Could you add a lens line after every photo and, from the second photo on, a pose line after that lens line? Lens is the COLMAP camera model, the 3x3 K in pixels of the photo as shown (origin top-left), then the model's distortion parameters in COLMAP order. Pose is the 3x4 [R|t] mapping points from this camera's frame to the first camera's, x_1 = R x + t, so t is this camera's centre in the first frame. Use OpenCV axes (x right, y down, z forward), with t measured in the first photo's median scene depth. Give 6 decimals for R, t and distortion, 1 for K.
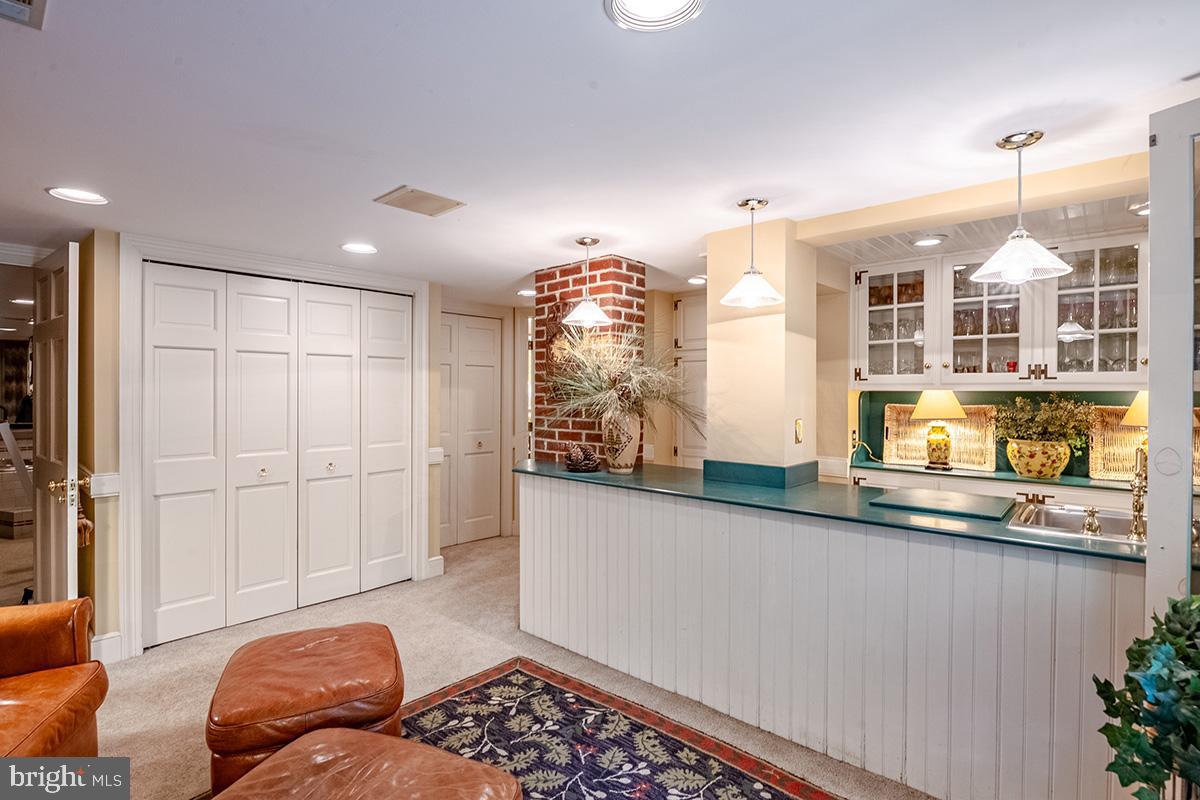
lens RADIAL K [[586.1, 0, 593.9], [0, 586.1, 388.8], [0, 0, 1]] dist [0.002276, 0.000001]
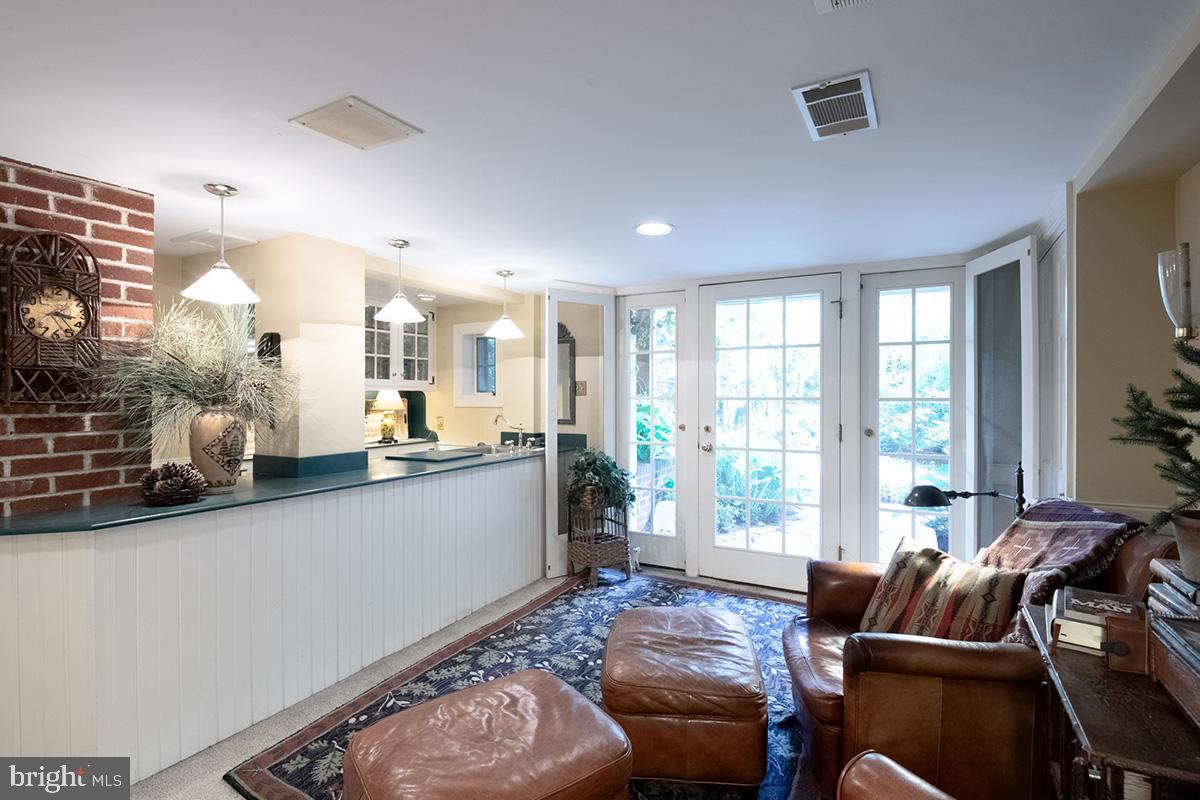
lens RADIAL K [[581.4, 0, 597.8], [0, 581.4, 386.2], [0, 0, 1]] dist [0.002885, 0.000219]
pose [[-0.237915, 0.013984, 0.971185, -1.131890], [0.000090, 0.999897, -0.014375, 0.016532], [-0.971286, -0.003332, -0.237891, 0.937822]]
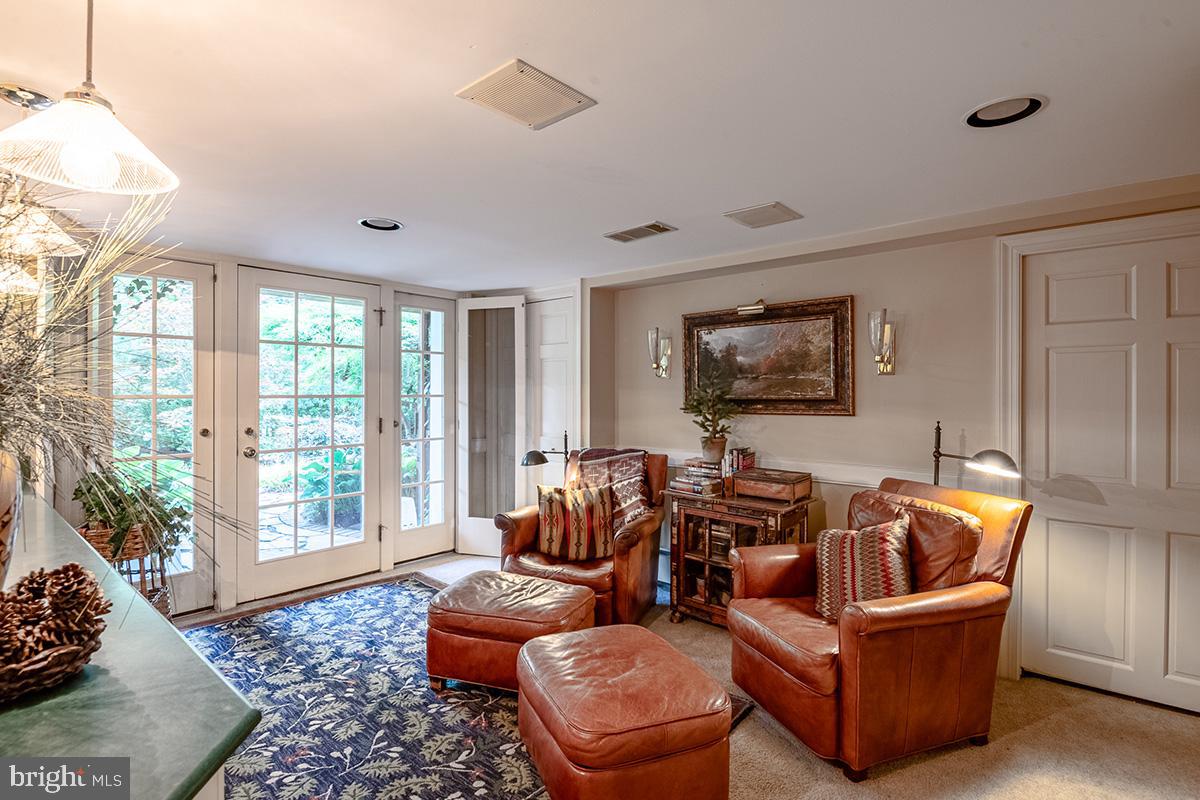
lens RADIAL K [[586.1, 0, 593.9], [0, 586.1, 388.8], [0, 0, 1]] dist [0.002276, 0.000001]
pose [[-0.999967, -0.001584, -0.007952, -0.389152], [-0.001588, 0.999999, 0.000451, 0.002991], [0.007951, 0.000464, -0.999968, 1.763963]]
